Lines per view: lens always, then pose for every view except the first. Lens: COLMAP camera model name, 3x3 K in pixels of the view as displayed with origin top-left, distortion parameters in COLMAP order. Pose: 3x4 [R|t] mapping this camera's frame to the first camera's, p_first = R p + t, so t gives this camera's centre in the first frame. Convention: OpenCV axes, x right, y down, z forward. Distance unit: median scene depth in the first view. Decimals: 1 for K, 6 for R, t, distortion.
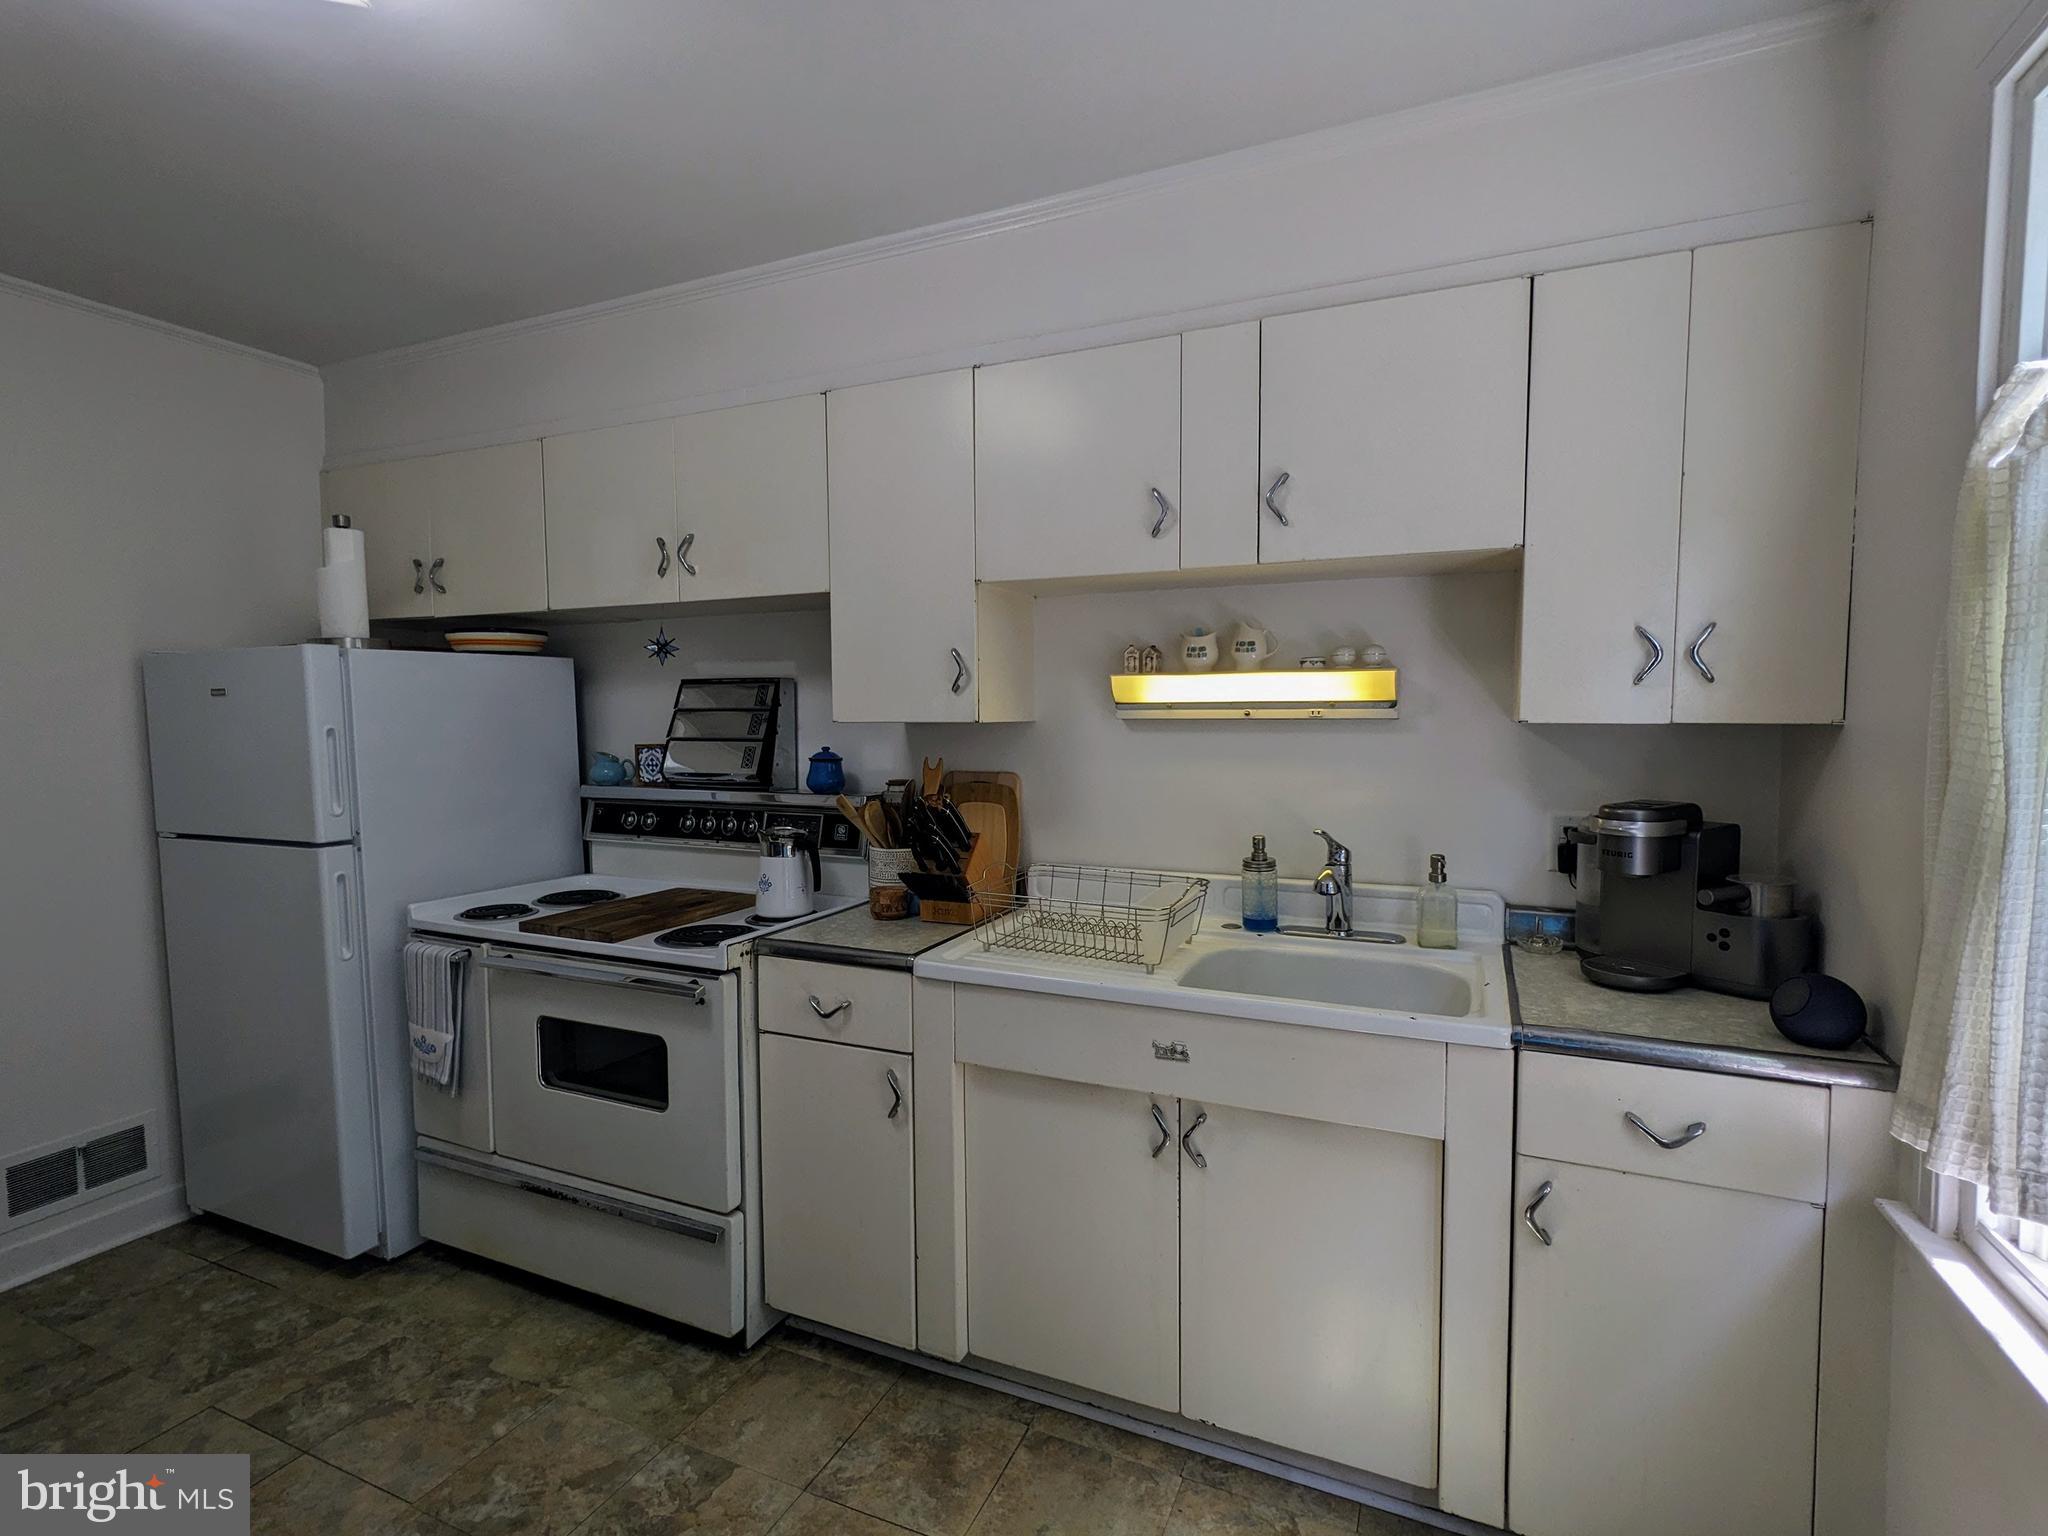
lens RADIAL K [[982.2, 0, 1023.1], [0, 982.2, 773.1], [0, 0, 1]] dist [-0.001854, 0.001945]
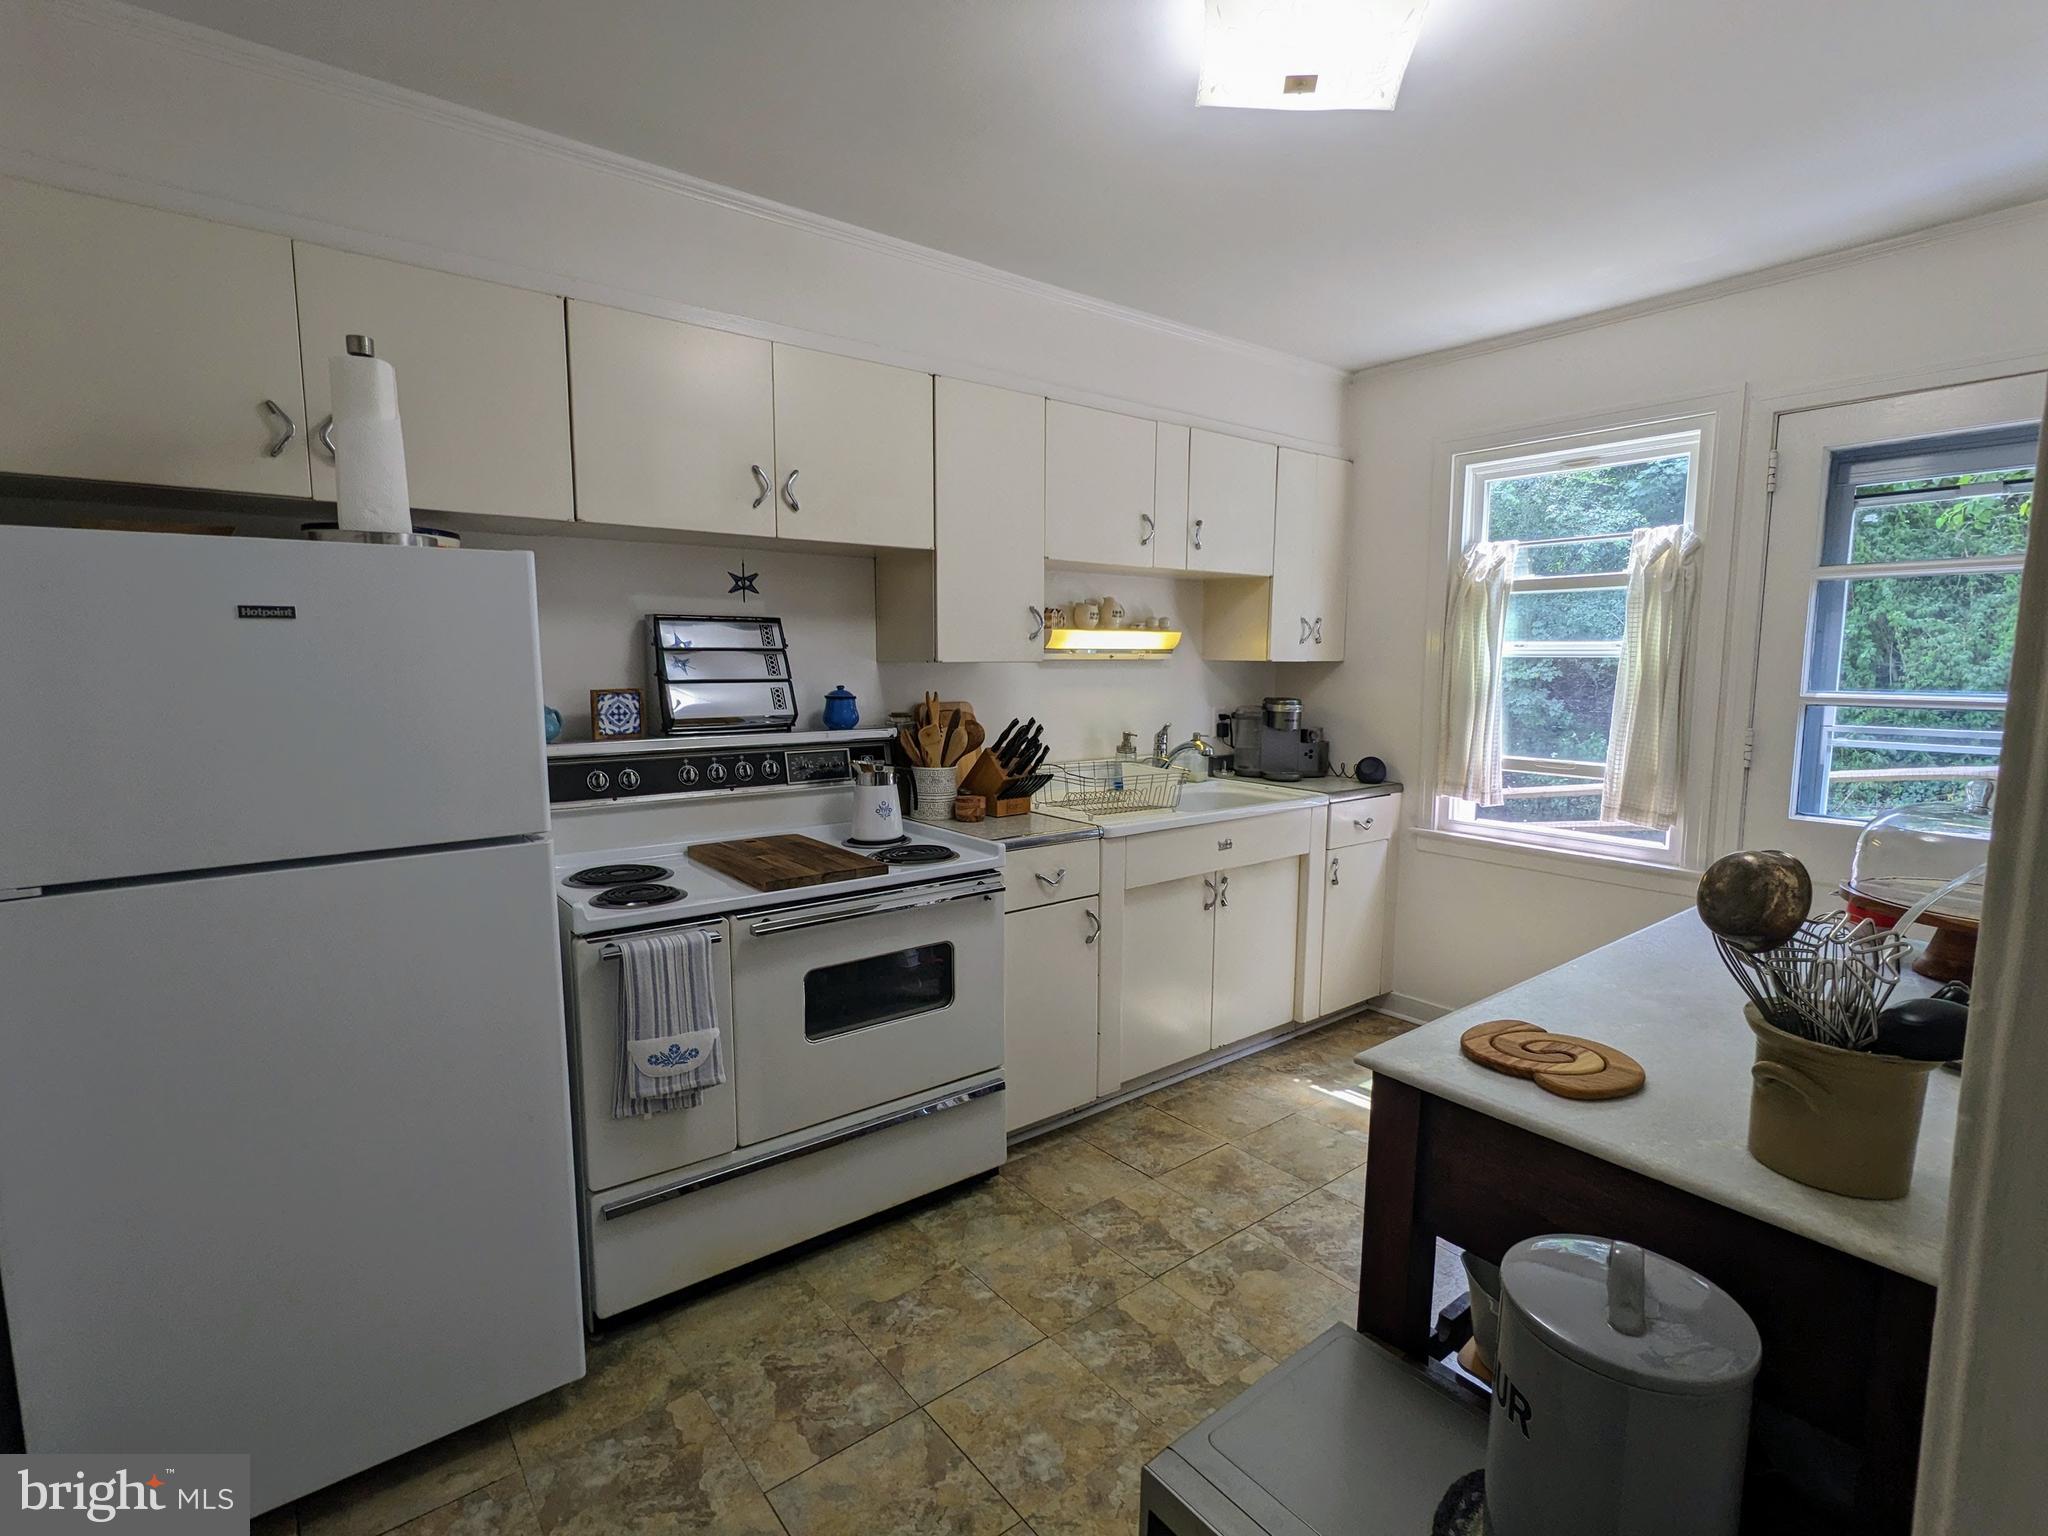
lens RADIAL K [[982.2, 0, 1024.9], [0, 982.2, 773.7], [0, 0, 1]] dist [-0.001854, 0.001945]
pose [[0.468329, -0.100893, 0.877775, -1.266931], [0.050886, 0.994890, 0.087204, -0.016949], [-0.882088, 0.003826, 0.471070, 0.378553]]
